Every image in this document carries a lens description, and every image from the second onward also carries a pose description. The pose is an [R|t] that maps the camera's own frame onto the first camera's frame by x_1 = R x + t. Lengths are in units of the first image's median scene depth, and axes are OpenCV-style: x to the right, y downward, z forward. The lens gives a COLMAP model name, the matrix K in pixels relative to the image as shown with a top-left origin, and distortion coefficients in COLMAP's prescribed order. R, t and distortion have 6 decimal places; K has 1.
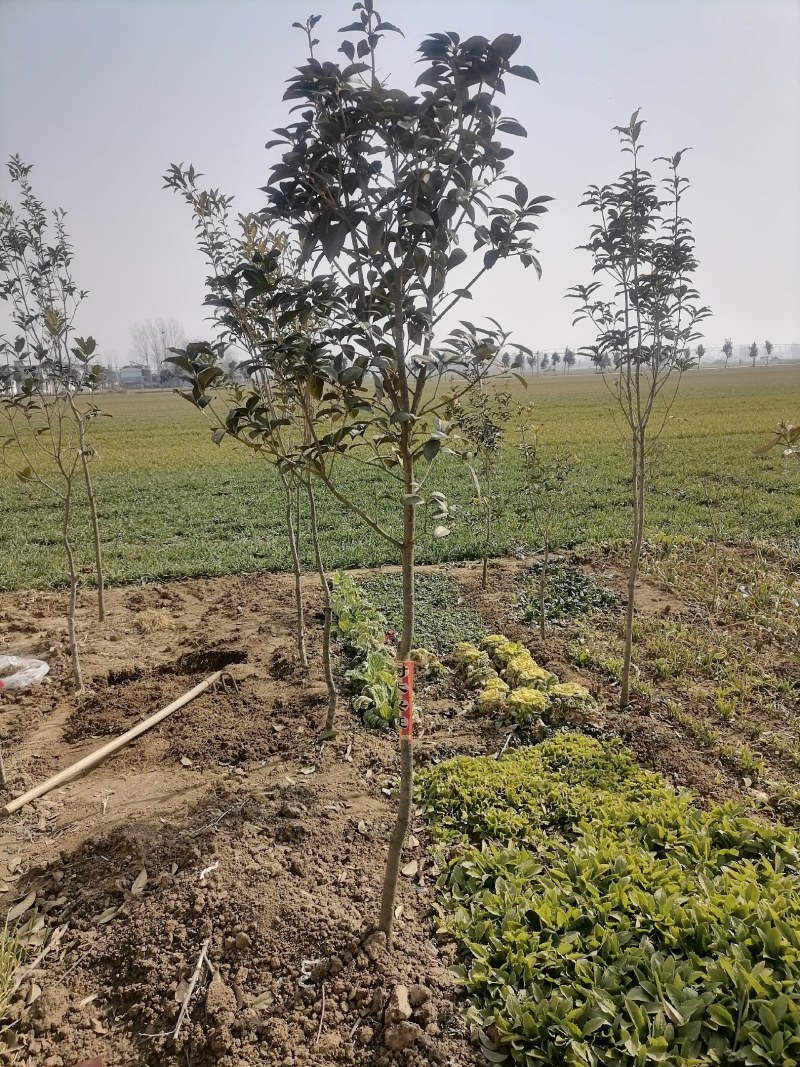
lens RADIAL K [[816.5, 0, 395.9], [0, 816.5, 535.1], [0, 0, 1]] dist [0.036166, -0.010053]
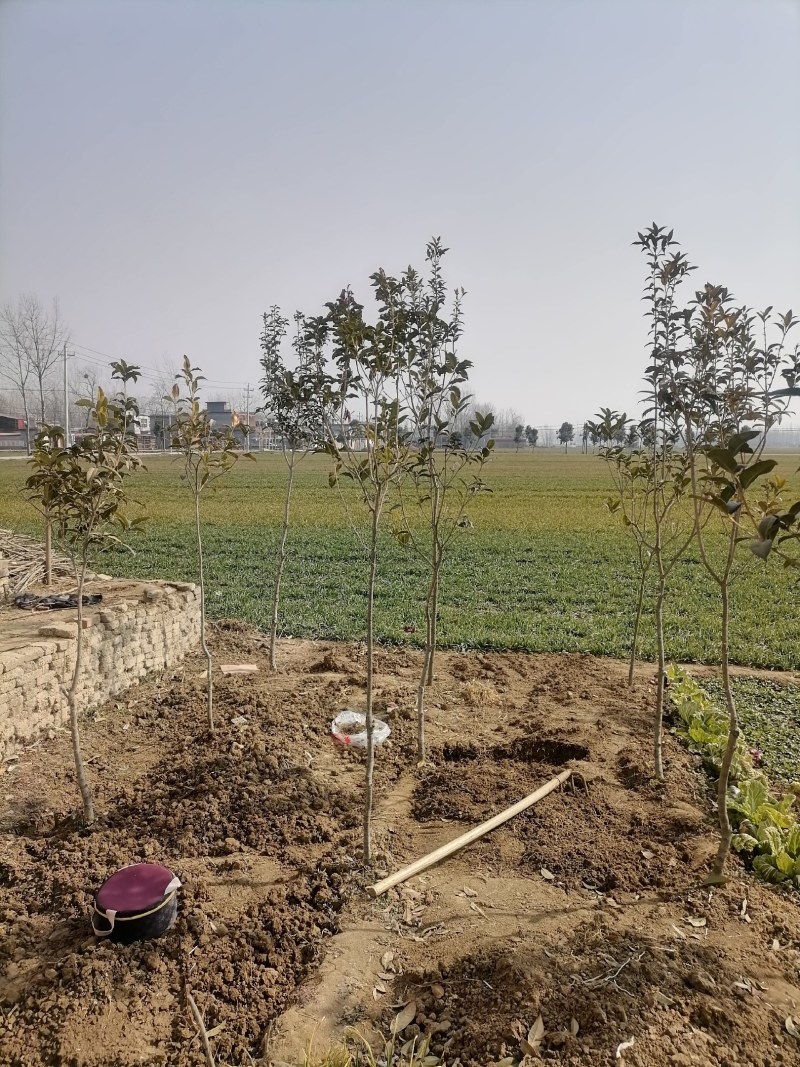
lens RADIAL K [[816.5, 0, 388.8], [0, 816.5, 525.0], [0, 0, 1]] dist [0.036166, -0.010053]
pose [[0.937722, 0.079396, -0.338193, -0.143585], [-0.109190, 0.991555, -0.069971, -0.023840], [0.329782, 0.102540, 0.938472, 0.050028]]
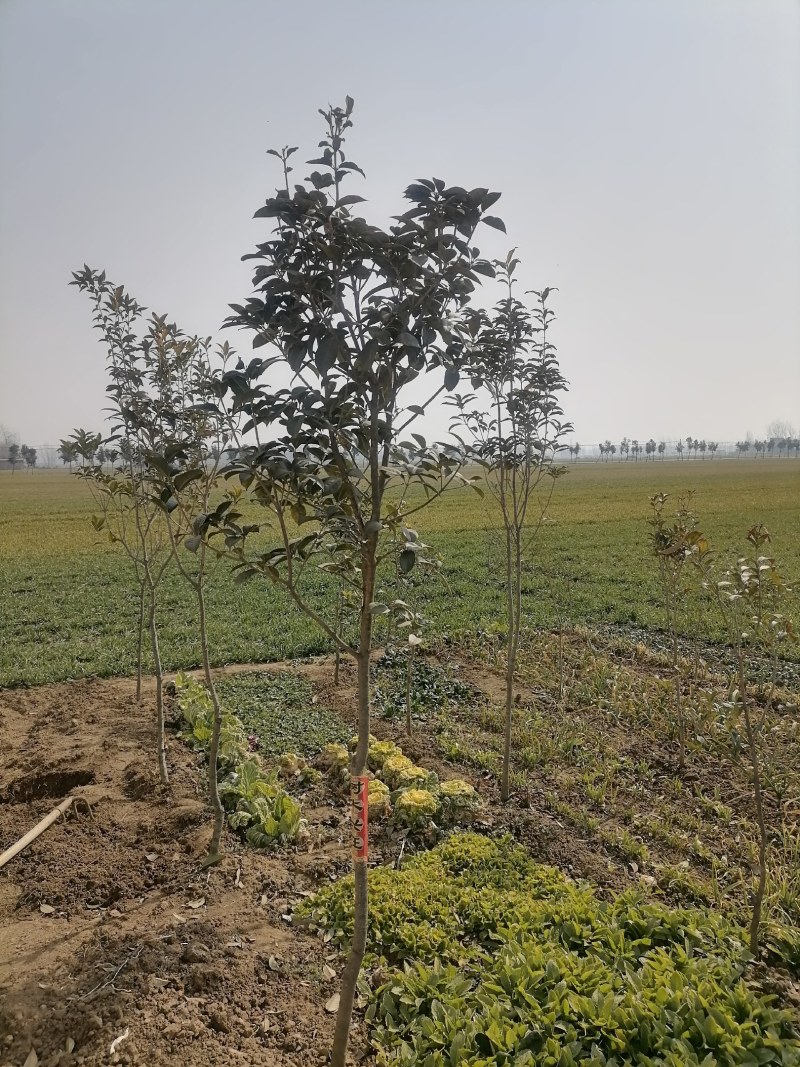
lens RADIAL K [[816.5, 0, 408.6], [0, 816.5, 524.1], [0, 0, 1]] dist [0.036166, -0.010053]
pose [[0.968566, 0.004075, 0.248722, -0.104084], [0.026387, 0.992541, -0.119019, -0.014678], [-0.247352, 0.121841, 0.961234, 0.012005]]
